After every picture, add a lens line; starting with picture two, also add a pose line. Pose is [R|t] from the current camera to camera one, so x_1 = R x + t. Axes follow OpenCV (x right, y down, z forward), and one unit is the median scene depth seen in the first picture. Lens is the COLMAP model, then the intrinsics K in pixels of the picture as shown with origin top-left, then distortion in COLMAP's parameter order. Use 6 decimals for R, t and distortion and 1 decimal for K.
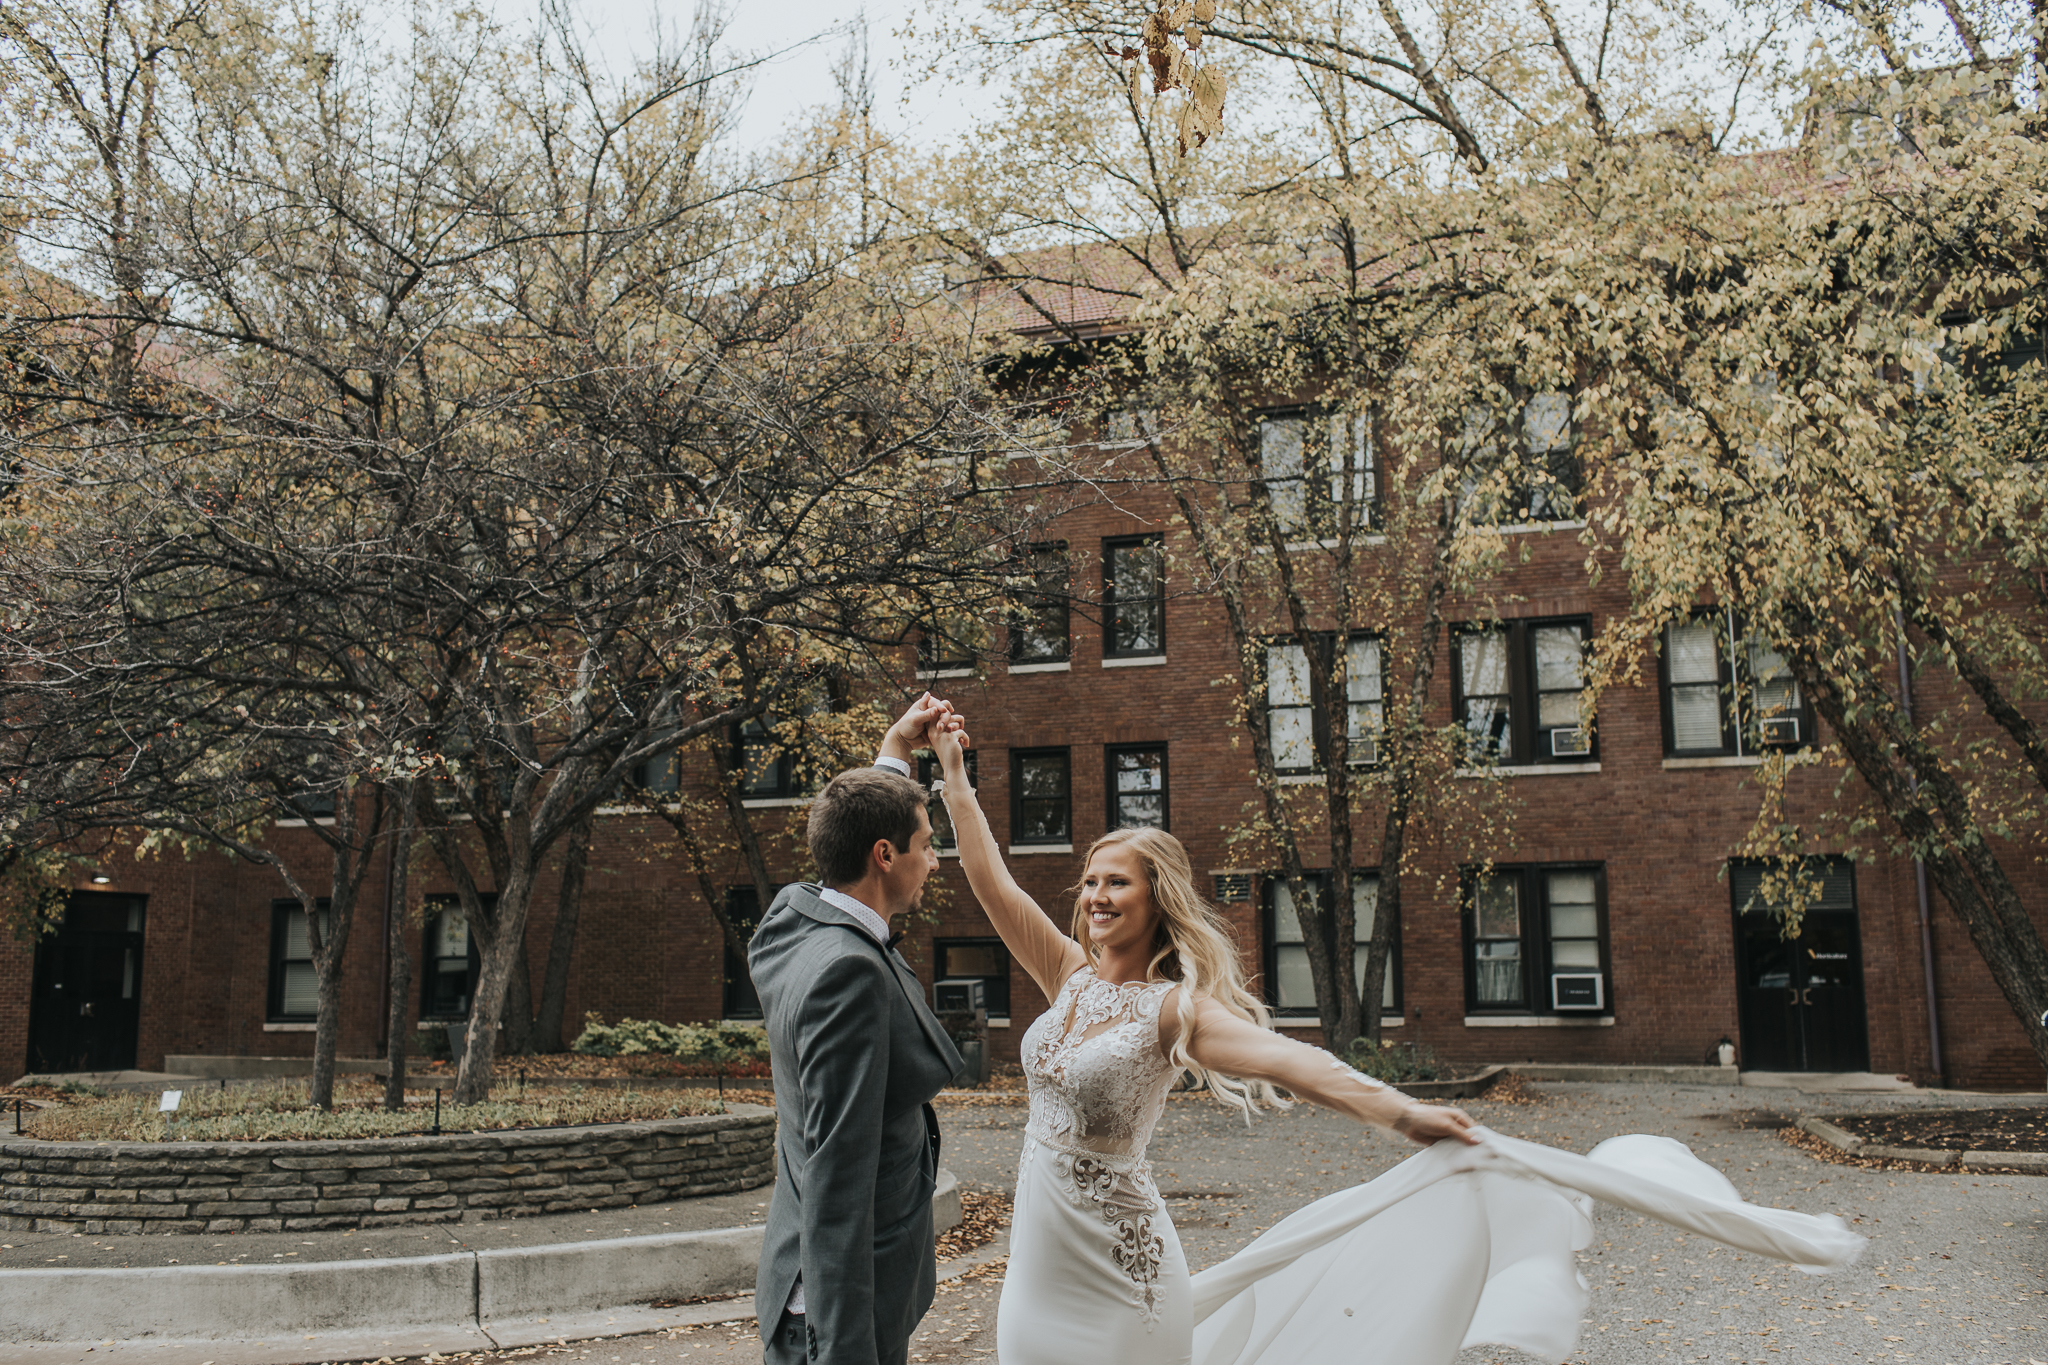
lens RADIAL K [[1971.7, 0, 1009.5], [0, 1971.7, 675.2], [0, 0, 1]] dist [0.010583, 0.009500]
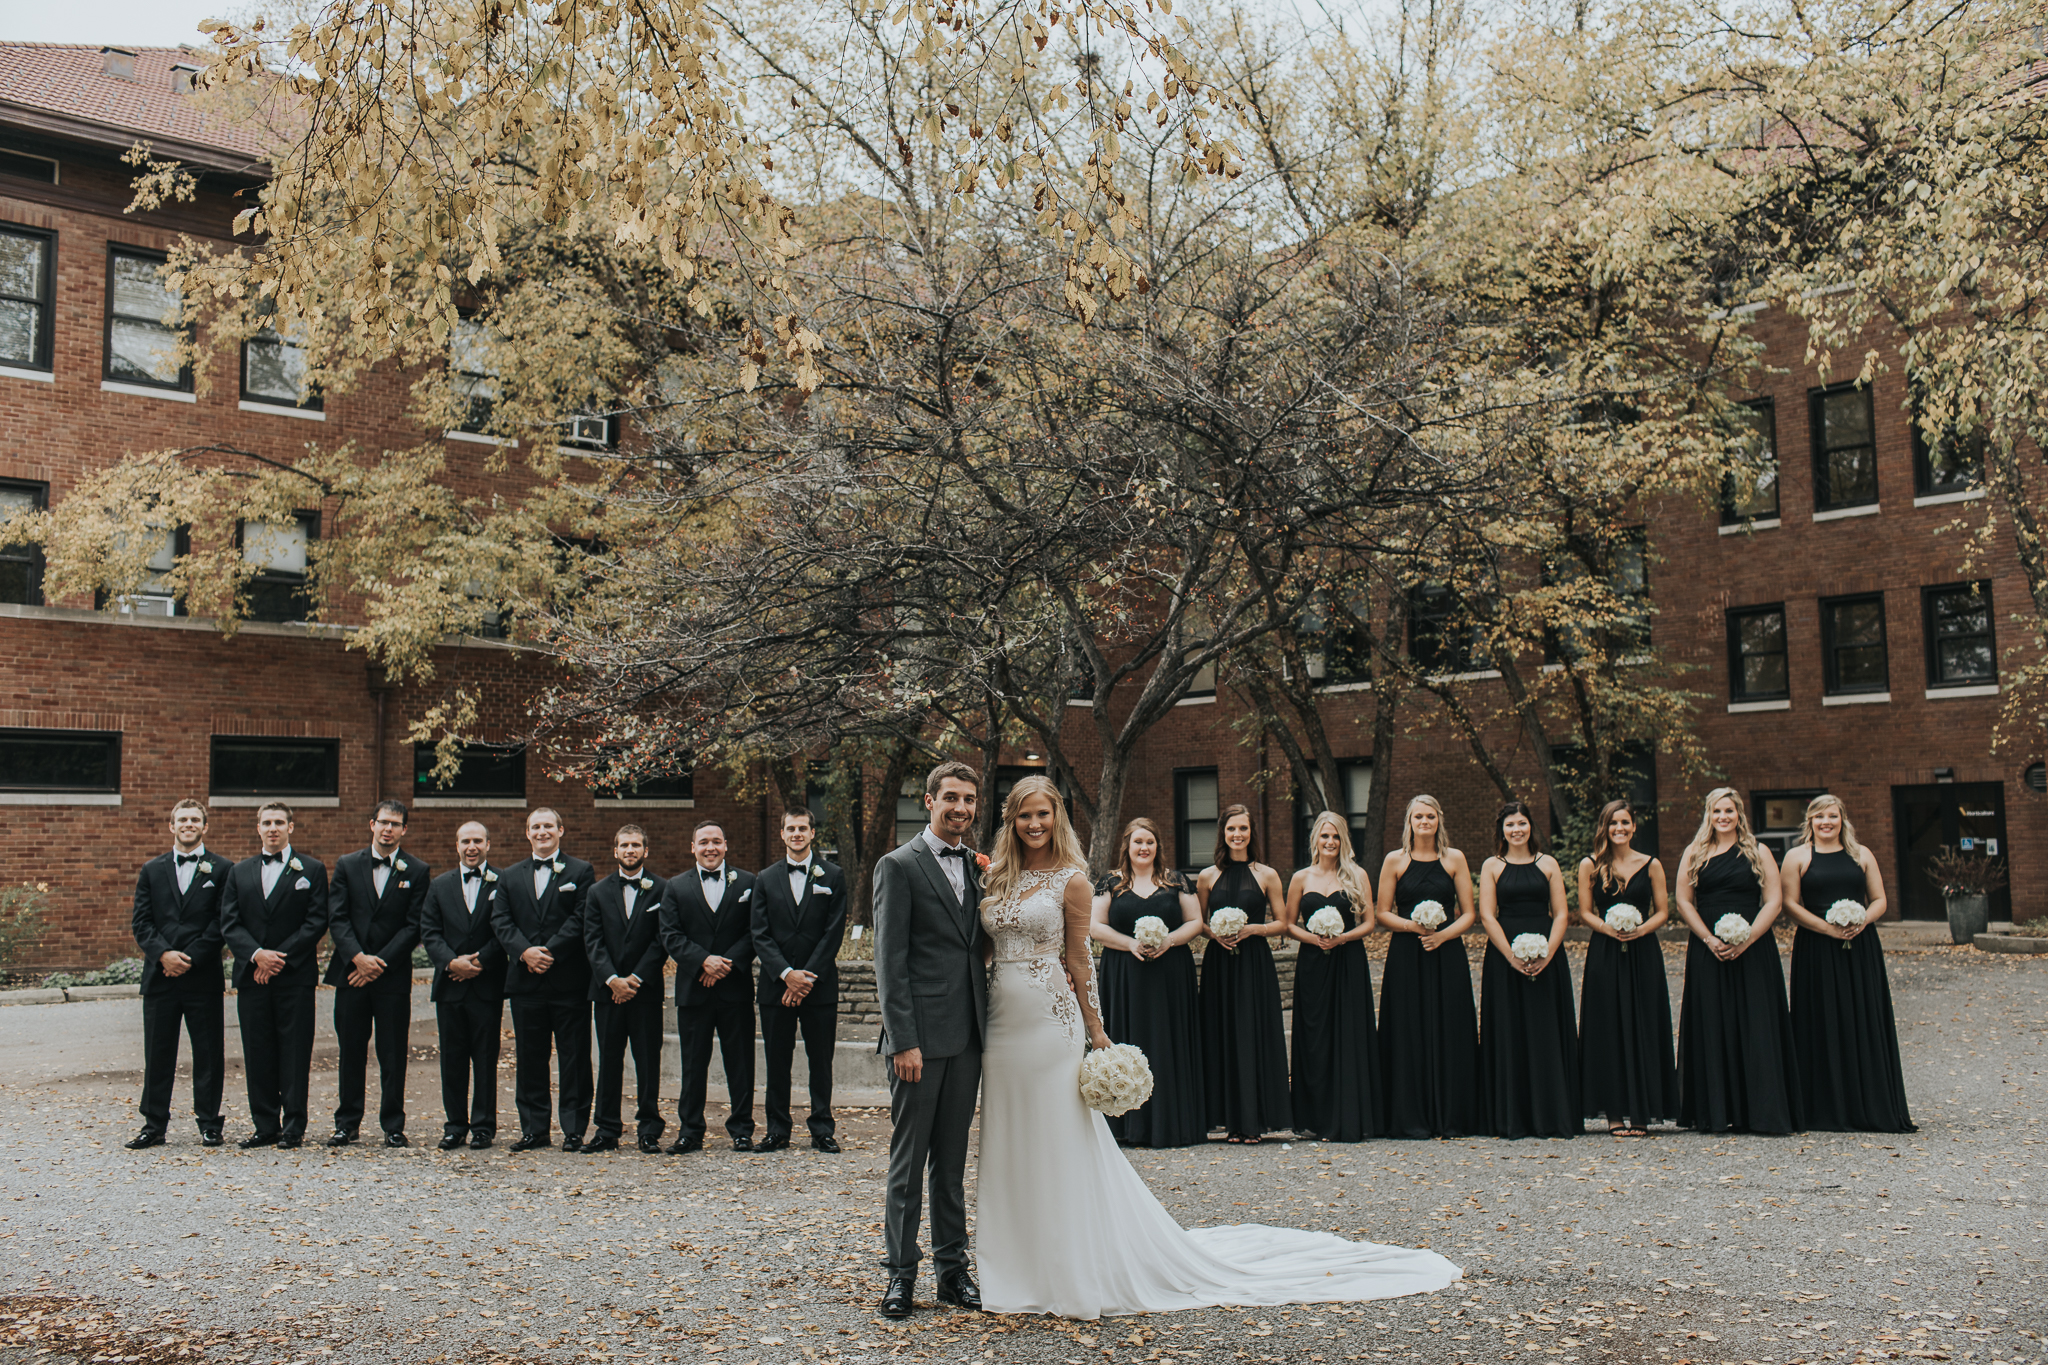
lens RADIAL K [[1971.7, 0, 1009.5], [0, 1971.7, 675.2], [0, 0, 1]] dist [0.010583, 0.009500]
pose [[0.873281, -0.051343, -0.484504, 0.190465], [0.087450, 0.994800, 0.052203, -0.017021], [0.479304, -0.087958, 0.873230, -0.086285]]
